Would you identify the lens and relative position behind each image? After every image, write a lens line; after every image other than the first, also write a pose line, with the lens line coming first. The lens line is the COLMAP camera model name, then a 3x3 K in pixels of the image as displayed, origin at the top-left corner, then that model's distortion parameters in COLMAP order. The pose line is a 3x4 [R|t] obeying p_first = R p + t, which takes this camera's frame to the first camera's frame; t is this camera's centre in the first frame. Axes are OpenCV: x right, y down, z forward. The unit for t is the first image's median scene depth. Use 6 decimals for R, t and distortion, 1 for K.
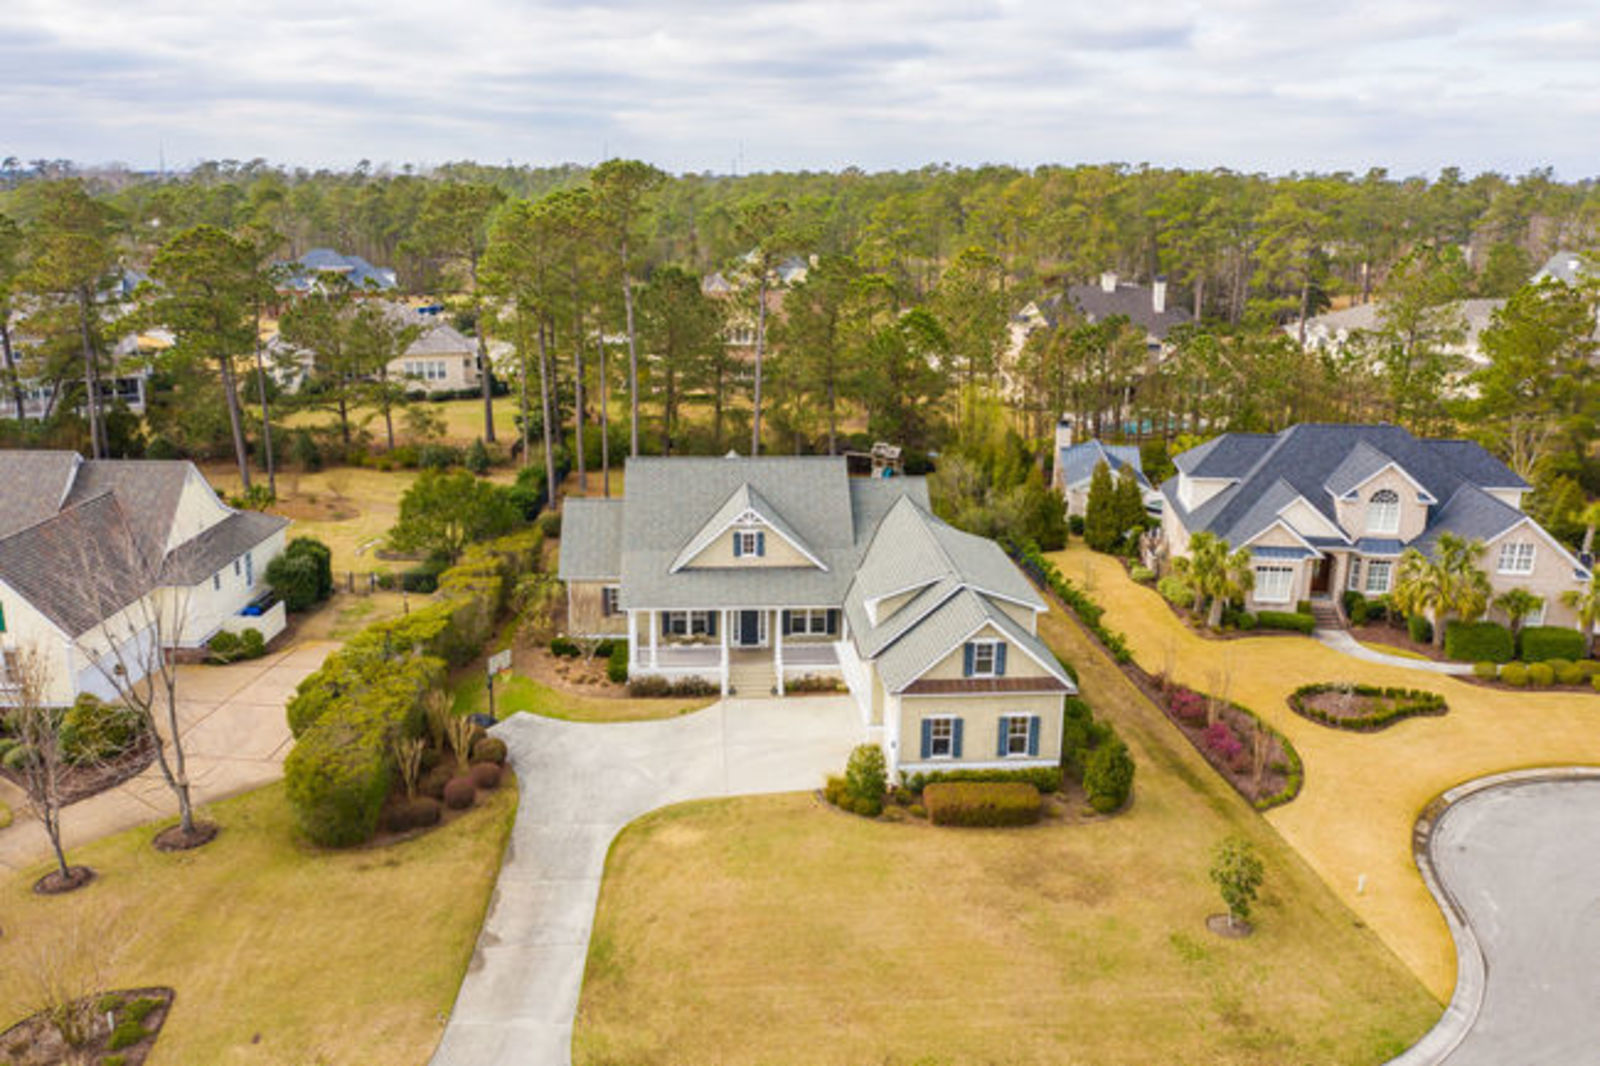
lens RADIAL K [[1278.2, 0, 803.5], [0, 1278.2, 542.1], [0, 0, 1]] dist [-0.005421, 0.001603]
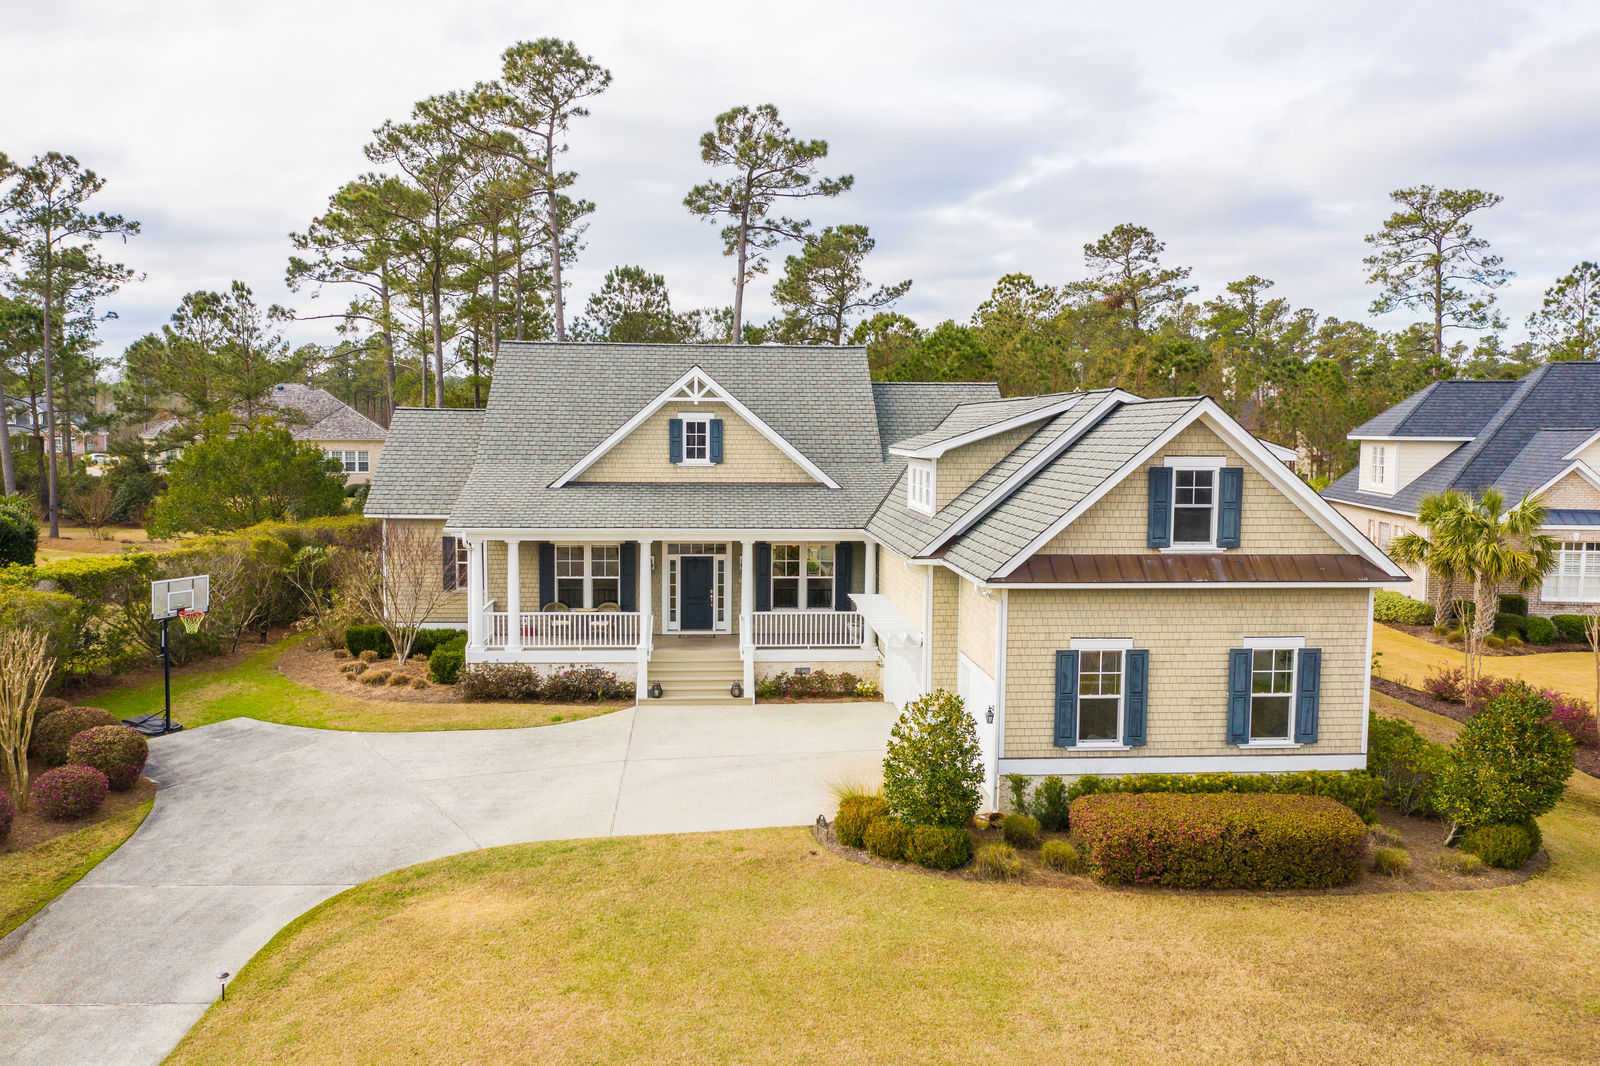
lens RADIAL K [[1278.2, 0, 798.2], [0, 1278.2, 518.9], [0, 0, 1]] dist [-0.005421, 0.001603]
pose [[0.999957, -0.002248, -0.008947, 0.008513], [0.000401, 0.979519, -0.201352, 0.180305], [0.009217, 0.201340, 0.979478, 0.554613]]
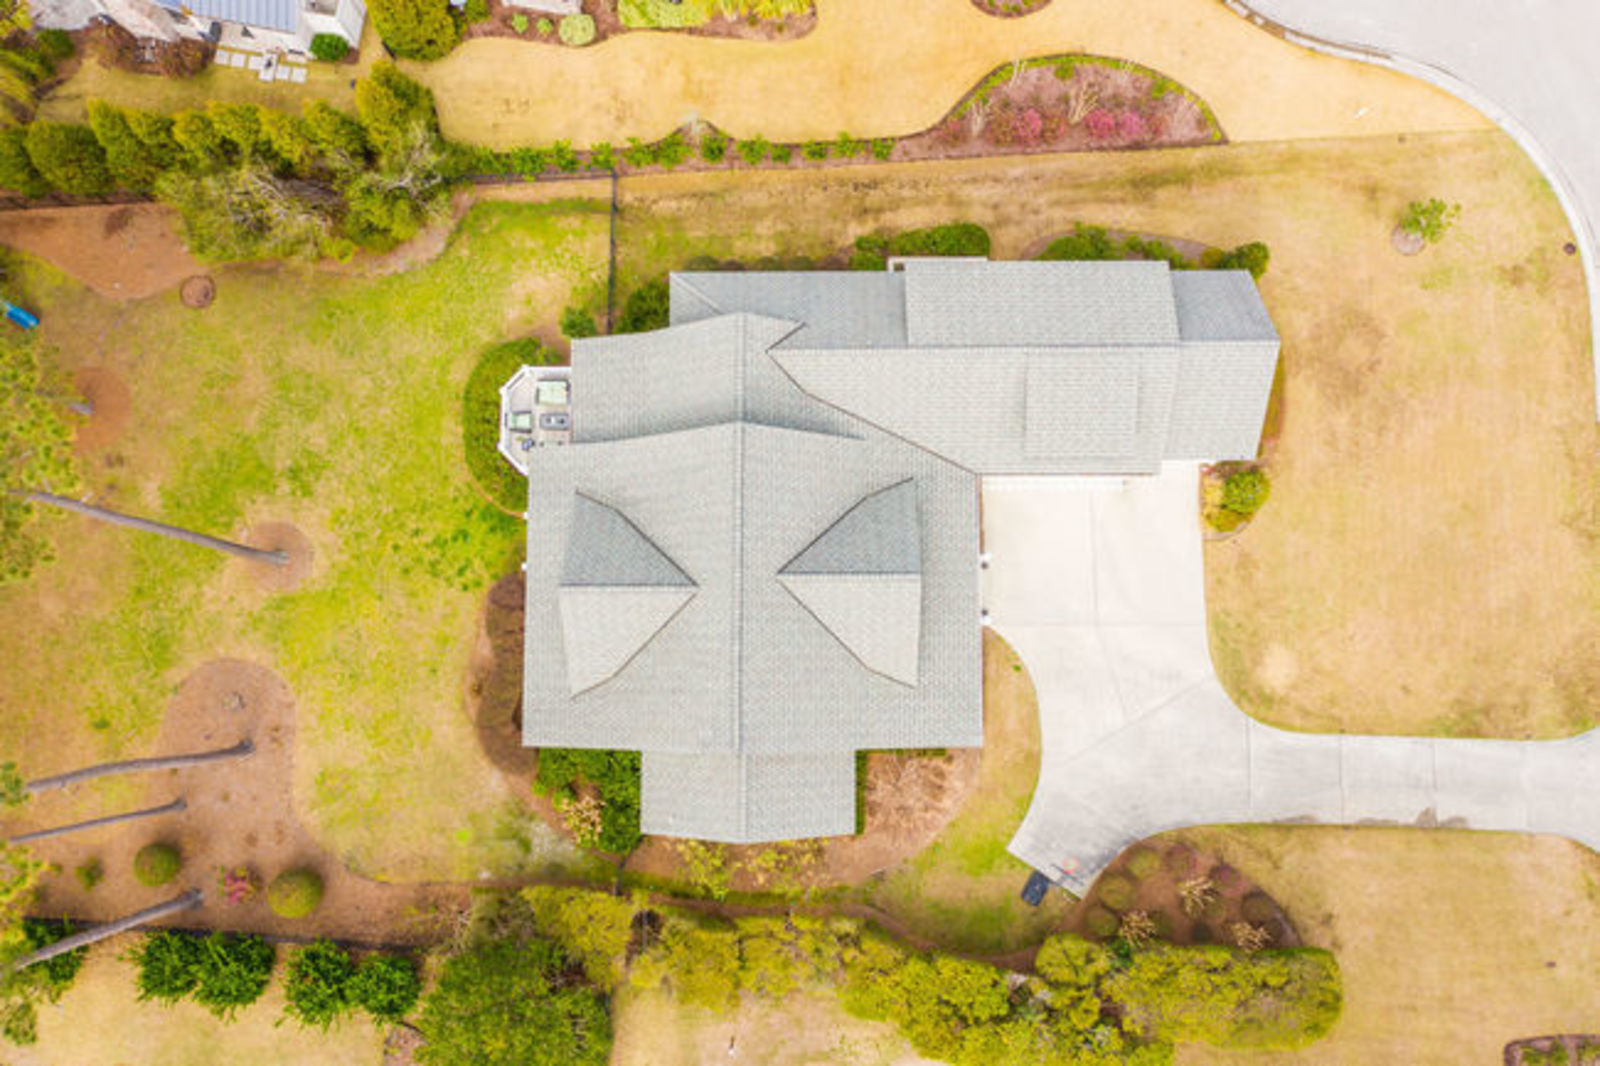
lens RADIAL K [[1278.2, 0, 799.2], [0, 1278.2, 536.7], [0, 0, 1]] dist [-0.005421, 0.001603]
pose [[0.078348, -0.992467, 0.094190, -0.112343], [0.269443, 0.112044, 0.956476, -0.901860], [-0.959824, -0.049559, 0.276192, 1.033369]]
